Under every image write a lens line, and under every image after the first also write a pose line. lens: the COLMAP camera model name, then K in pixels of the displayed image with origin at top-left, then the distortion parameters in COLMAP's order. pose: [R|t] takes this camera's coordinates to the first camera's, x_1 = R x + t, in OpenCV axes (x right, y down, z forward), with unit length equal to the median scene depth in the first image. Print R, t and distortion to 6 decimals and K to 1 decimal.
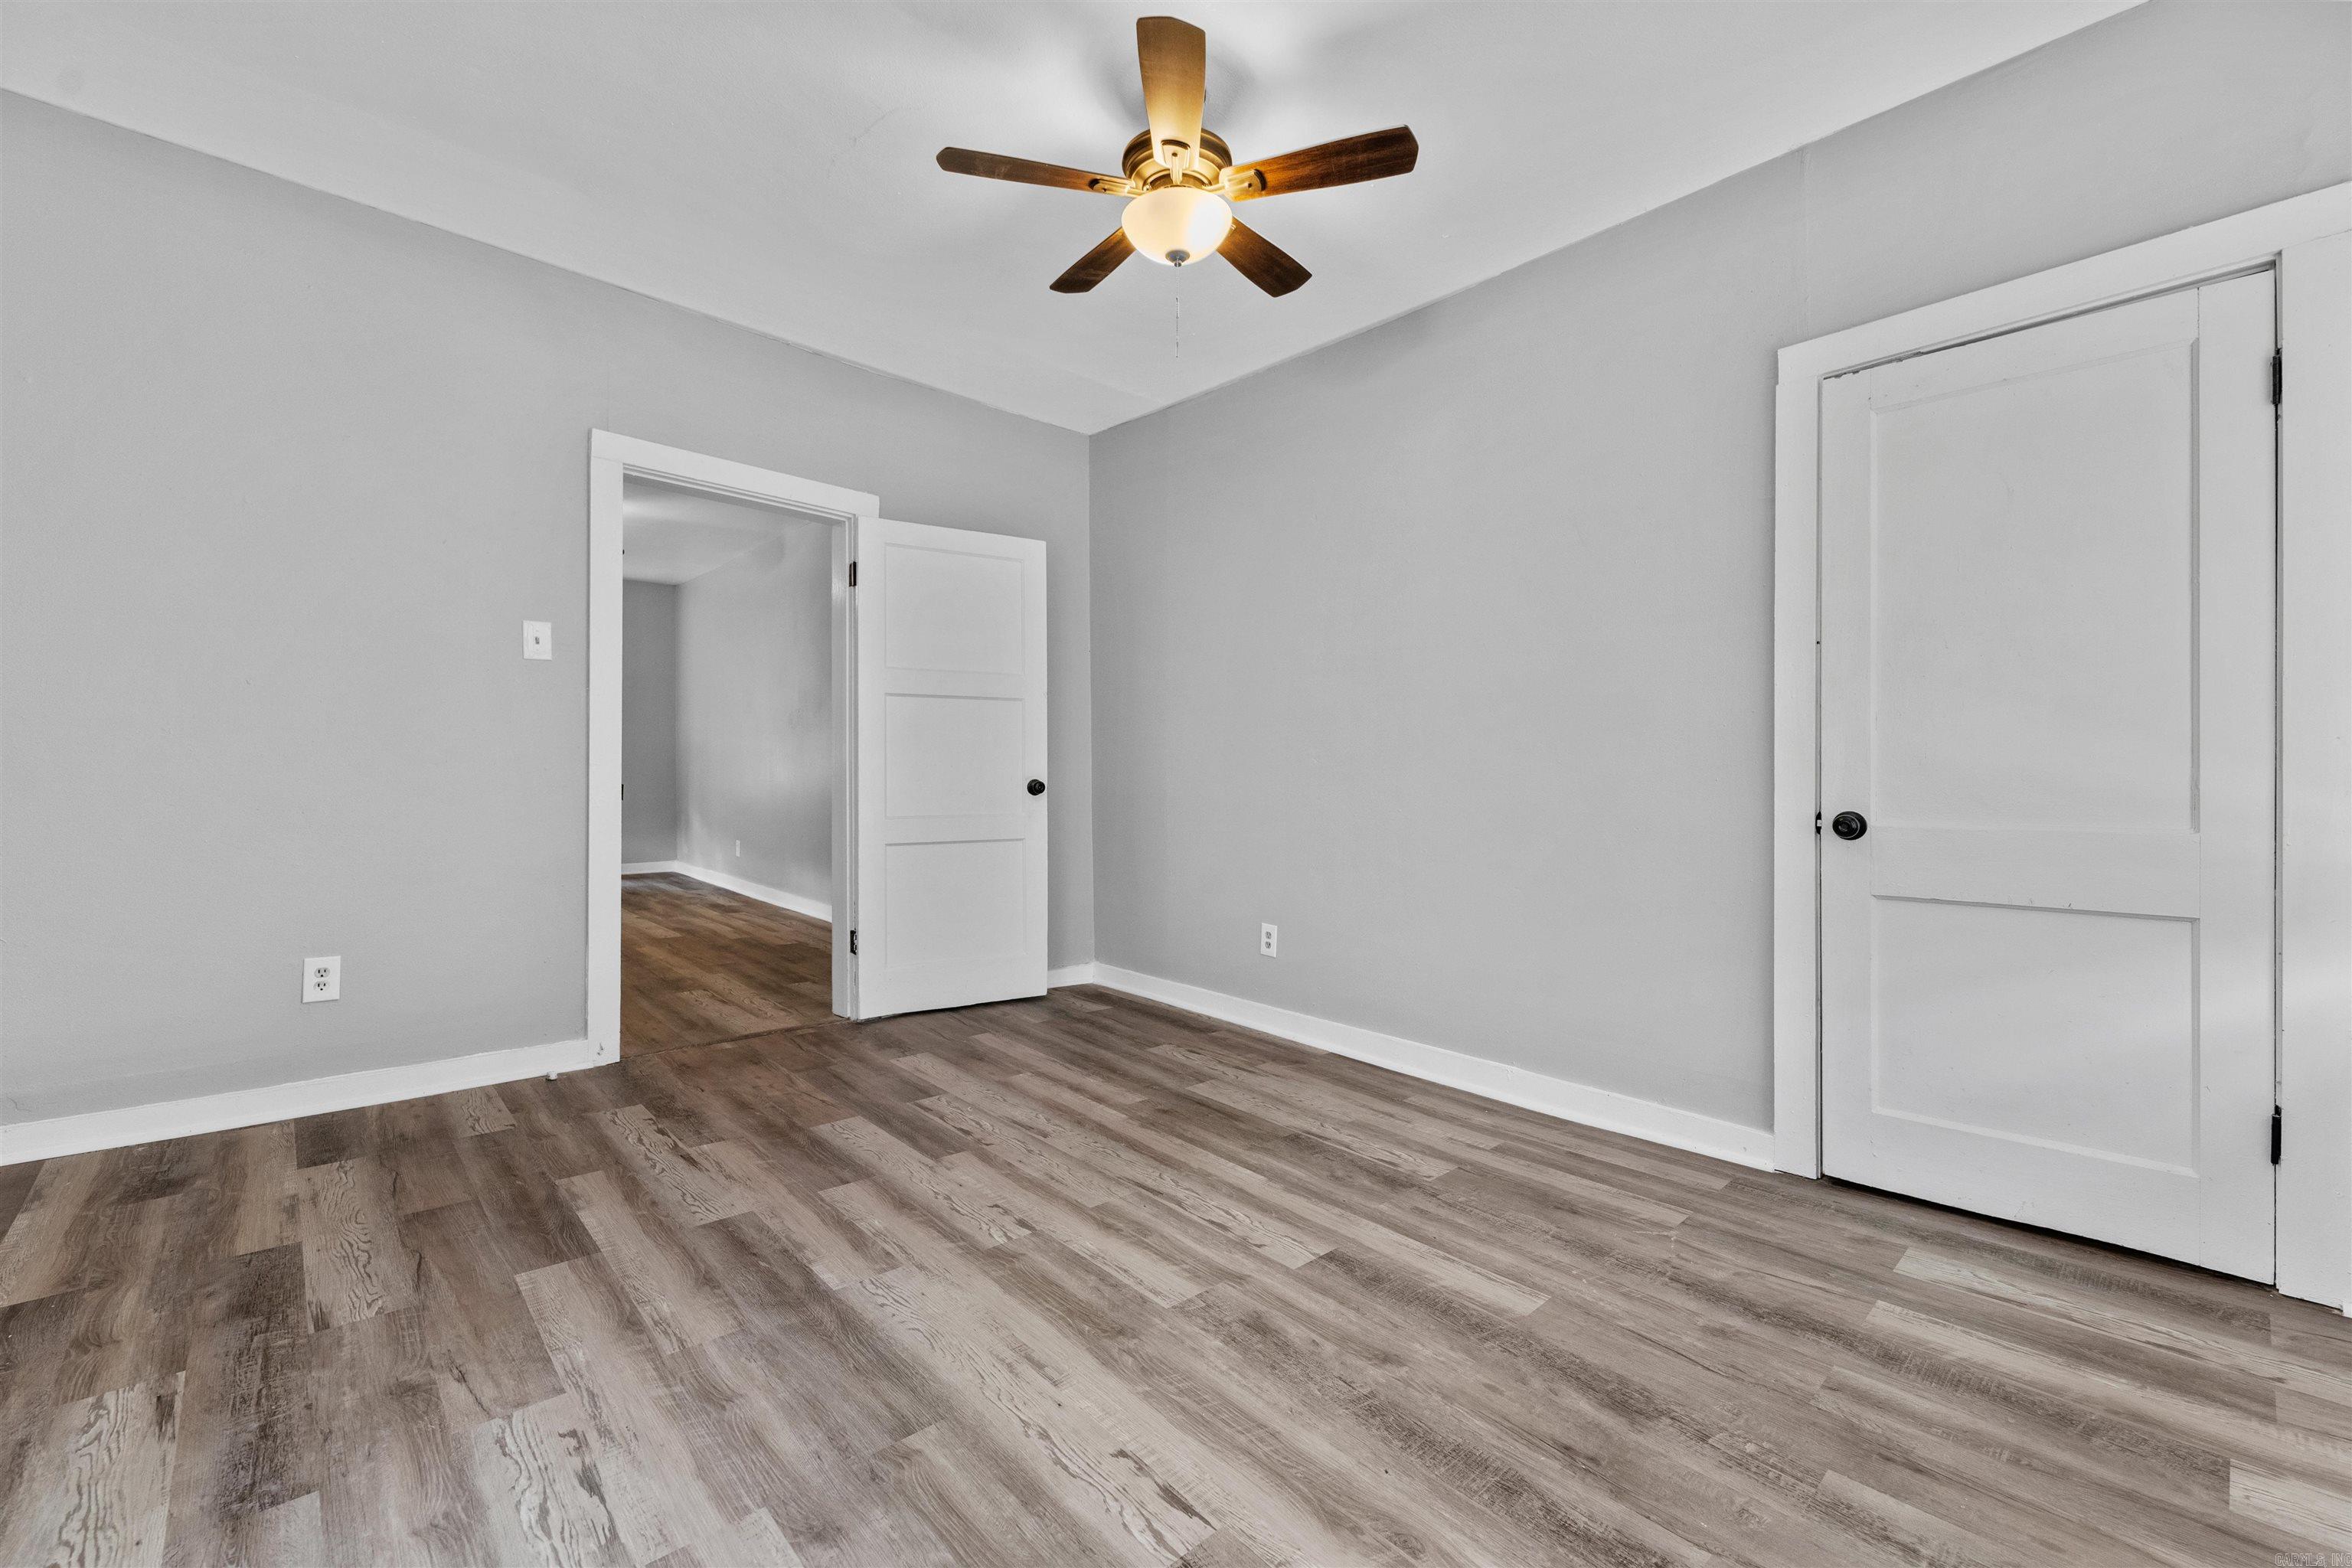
lens RADIAL K [[974.5, 0, 1176.0], [0, 974.5, 784.0], [0, 0, 1]] dist [0.005833, -0.004358]
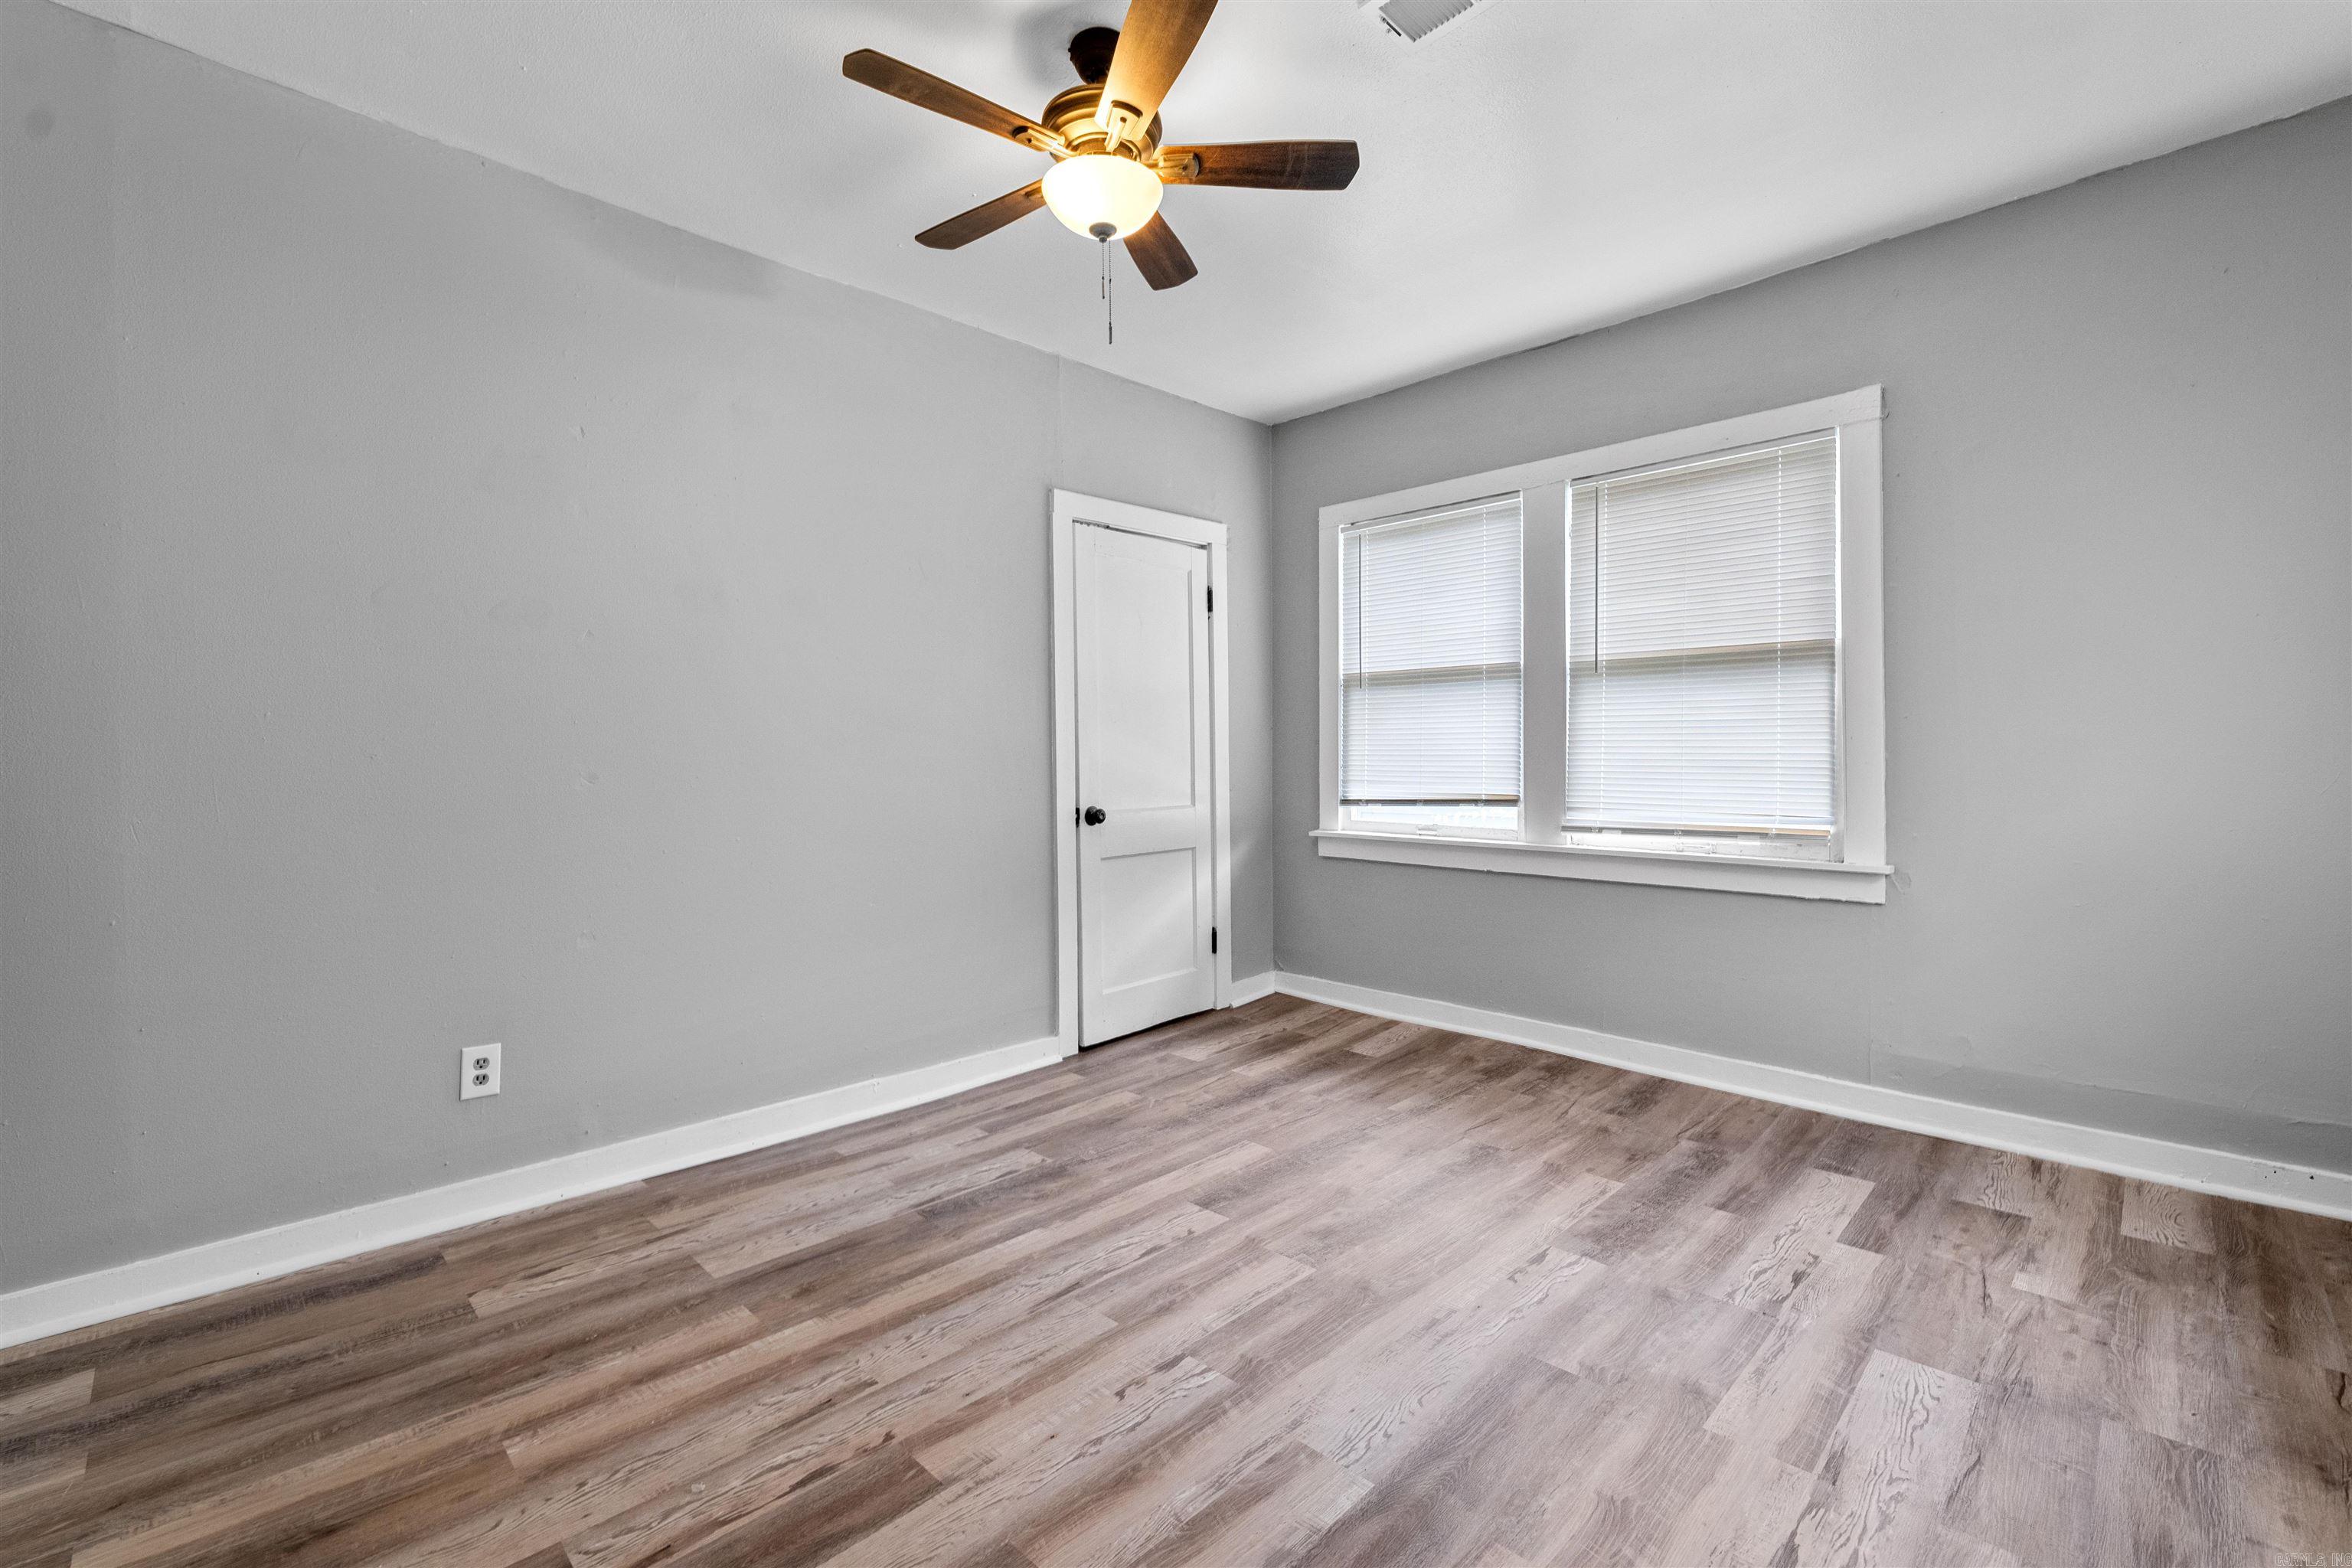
lens RADIAL K [[974.5, 0, 1176.0], [0, 974.5, 784.0], [0, 0, 1]] dist [0.005833, -0.004358]
pose [[-0.034317, -0.023330, 0.999139, -0.978762], [0.029093, 0.999281, 0.024332, -0.047016], [-0.998987, 0.029903, -0.033614, 1.040341]]
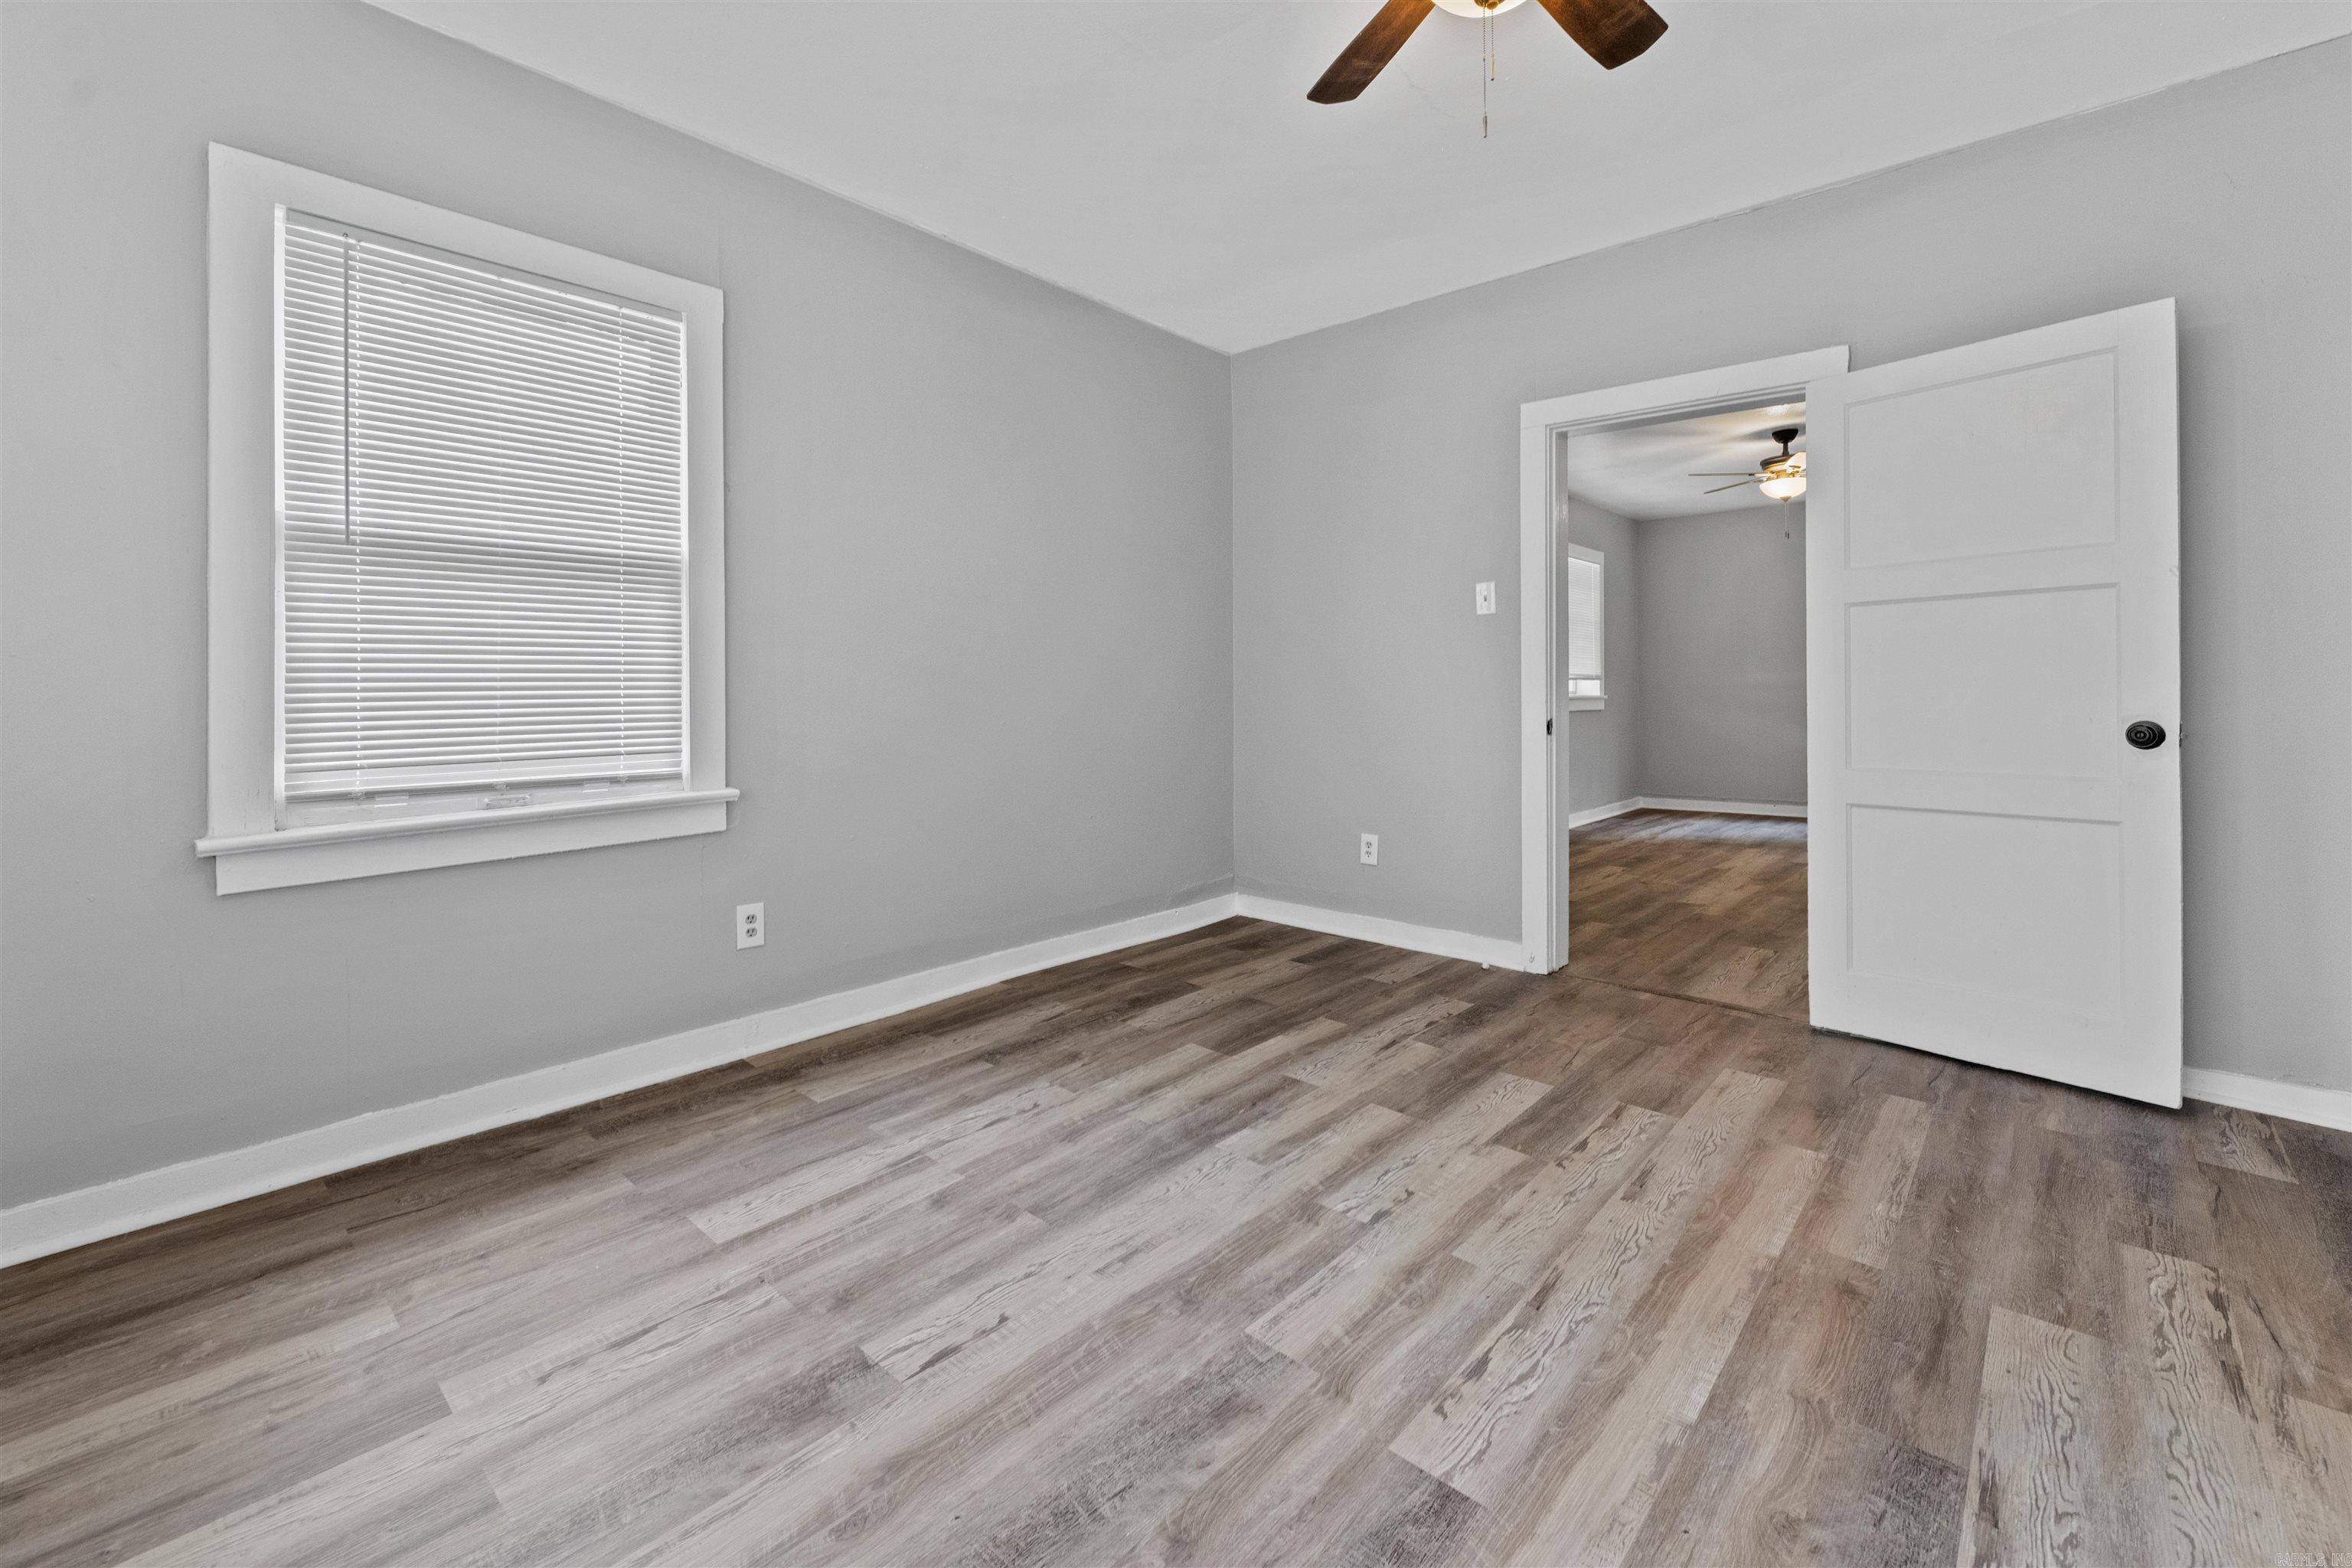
lens RADIAL K [[989.9, 0, 1180.5], [0, 989.9, 707.9], [0, 0, 1]] dist [0.000361, -0.000016]
pose [[0.087215, 0.000612, -0.996189, 0.754807], [-0.011820, 0.999930, -0.000420, -0.011465], [0.996119, 0.011812, 0.087217, 0.757128]]
